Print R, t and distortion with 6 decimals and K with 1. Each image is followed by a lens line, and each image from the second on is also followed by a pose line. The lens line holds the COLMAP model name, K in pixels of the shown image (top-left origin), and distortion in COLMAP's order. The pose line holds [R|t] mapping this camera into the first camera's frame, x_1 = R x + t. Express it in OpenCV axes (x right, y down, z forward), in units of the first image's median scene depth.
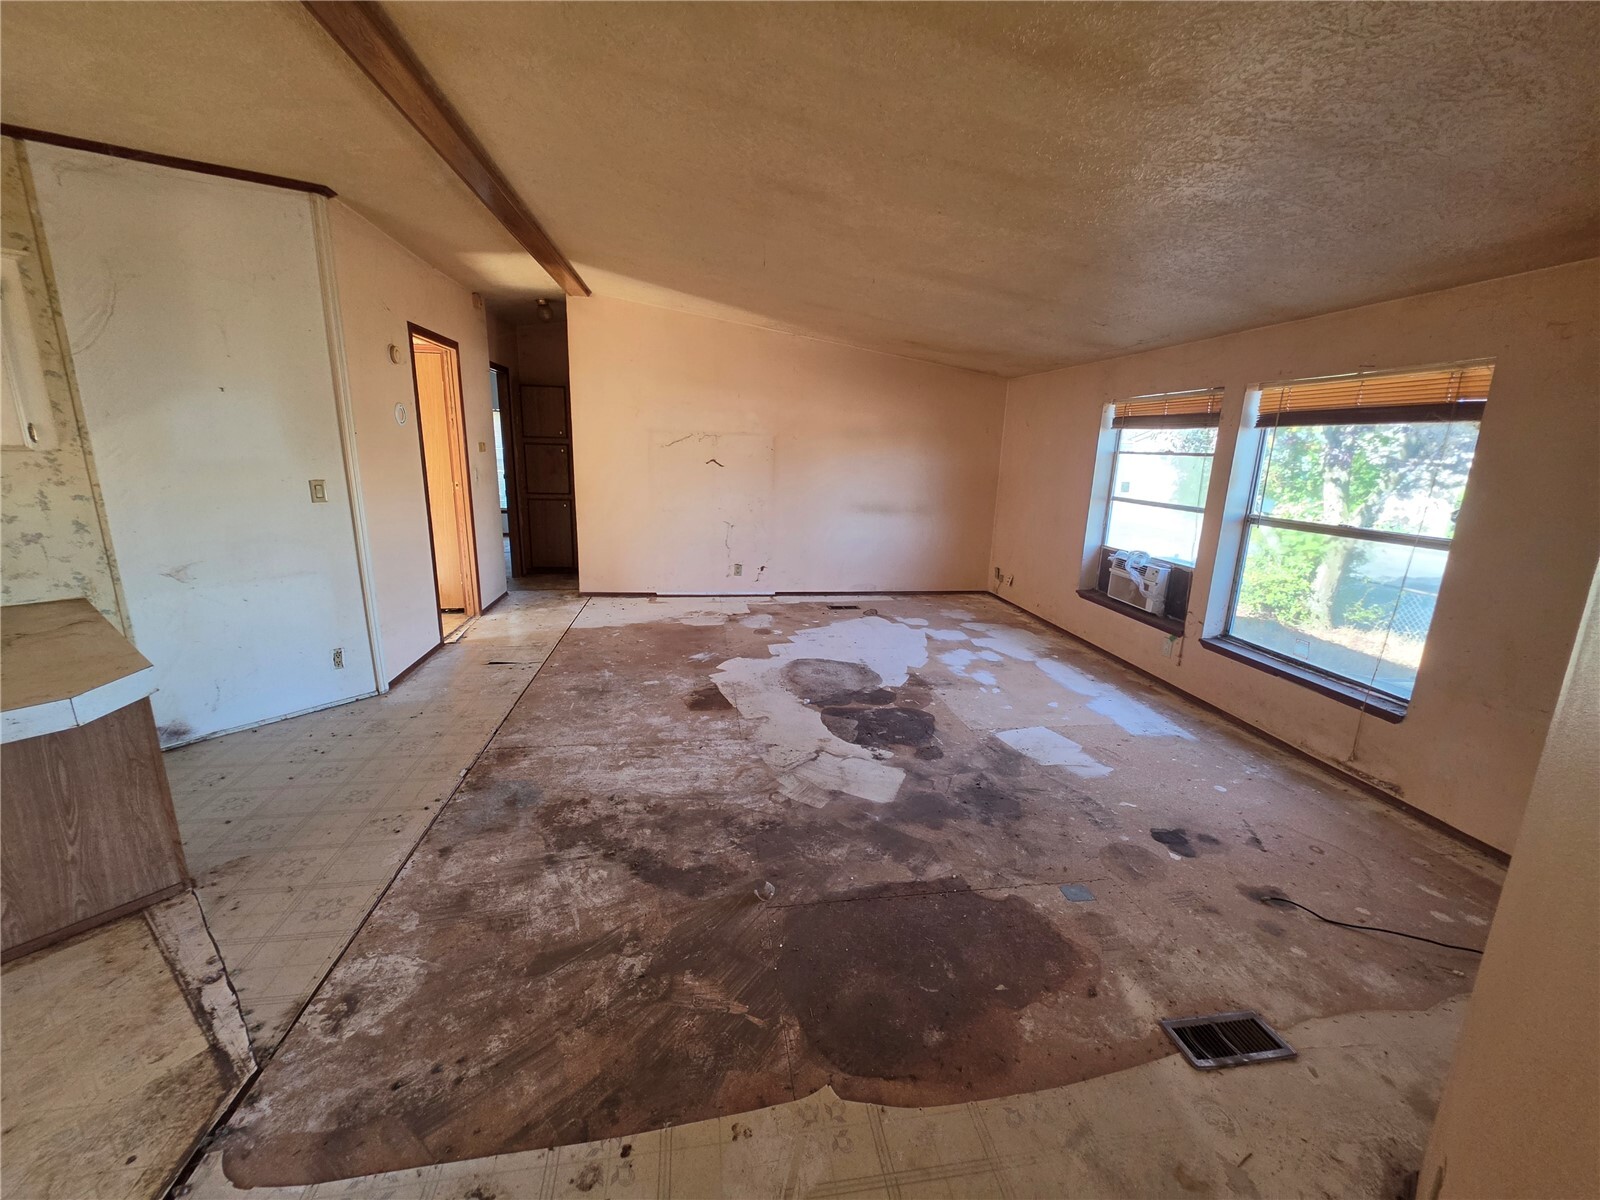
lens RADIAL K [[639.6, 0, 798.2], [0, 639.6, 591.4], [0, 0, 1]] dist [-0.003689, 0.001485]
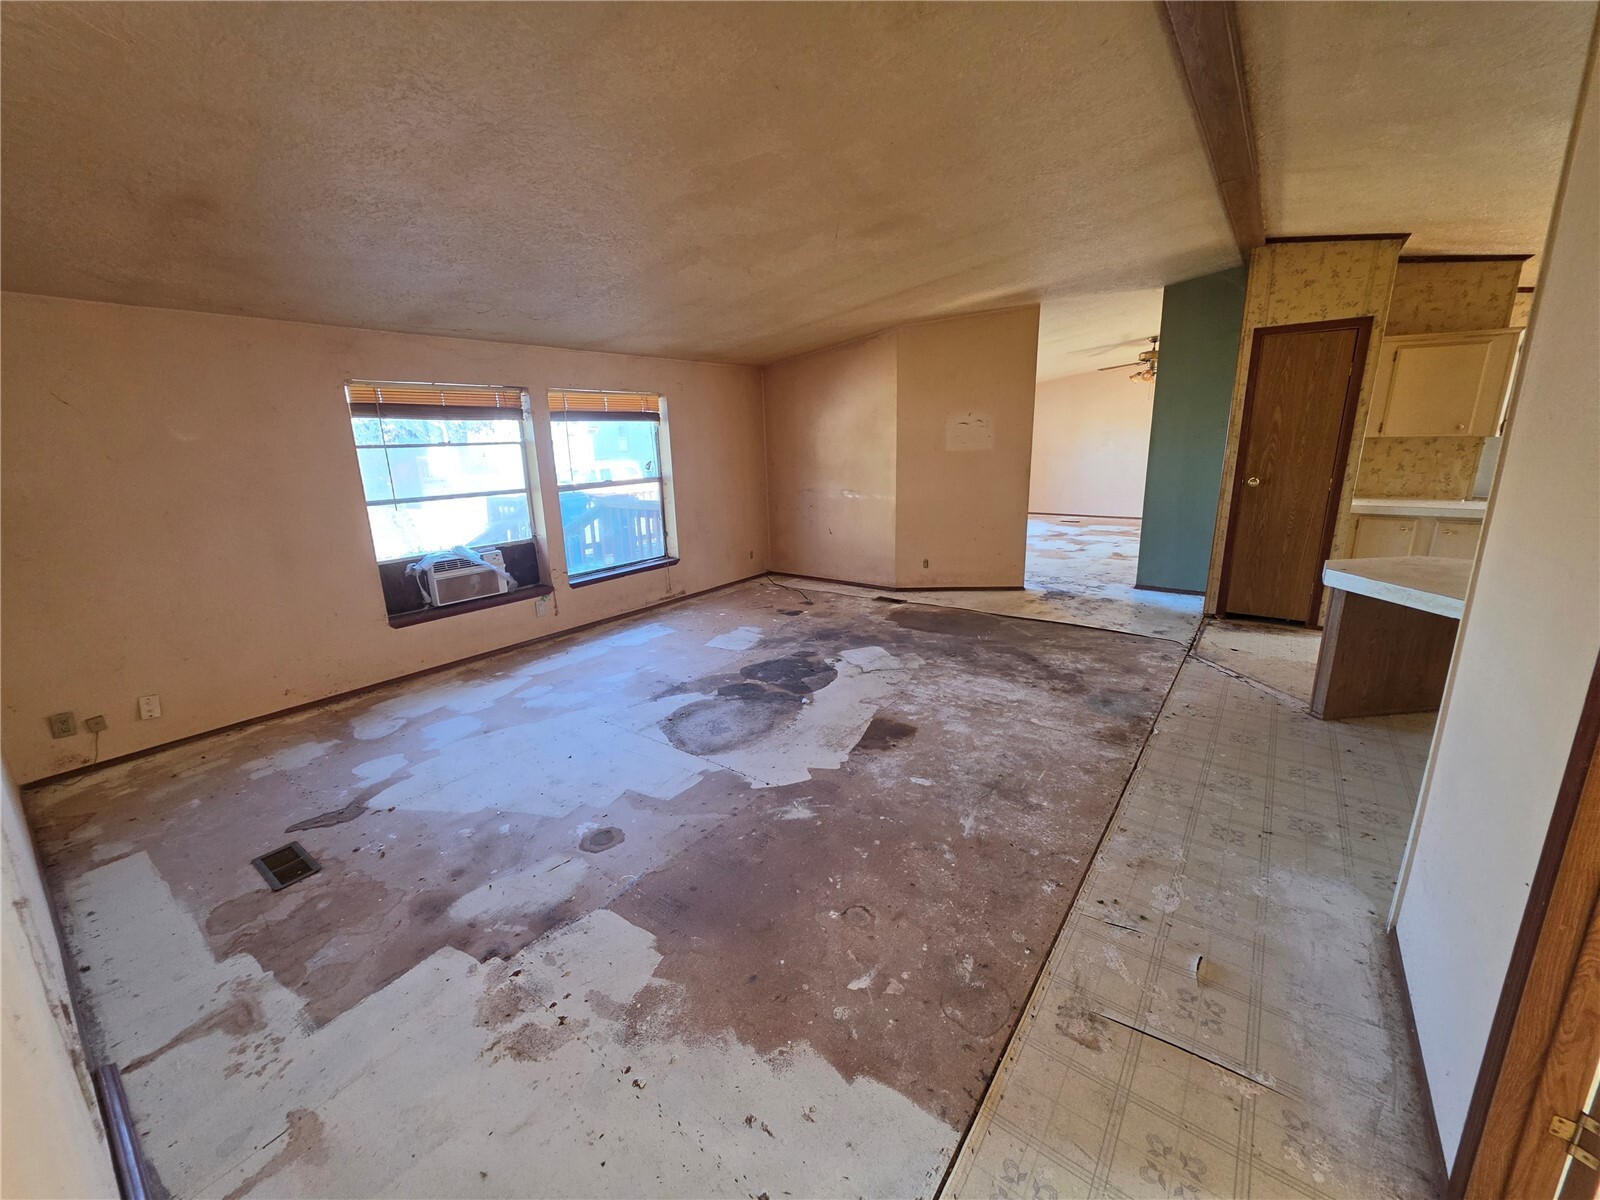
lens RADIAL K [[639.6, 0, 797.6], [0, 639.6, 588.4], [0, 0, 1]] dist [-0.003689, 0.001485]
pose [[-0.700397, -0.173689, 0.692297, -0.777592], [0.164792, 0.904382, 0.393620, -0.460253], [-0.694469, 0.389775, -0.604804, 1.915750]]
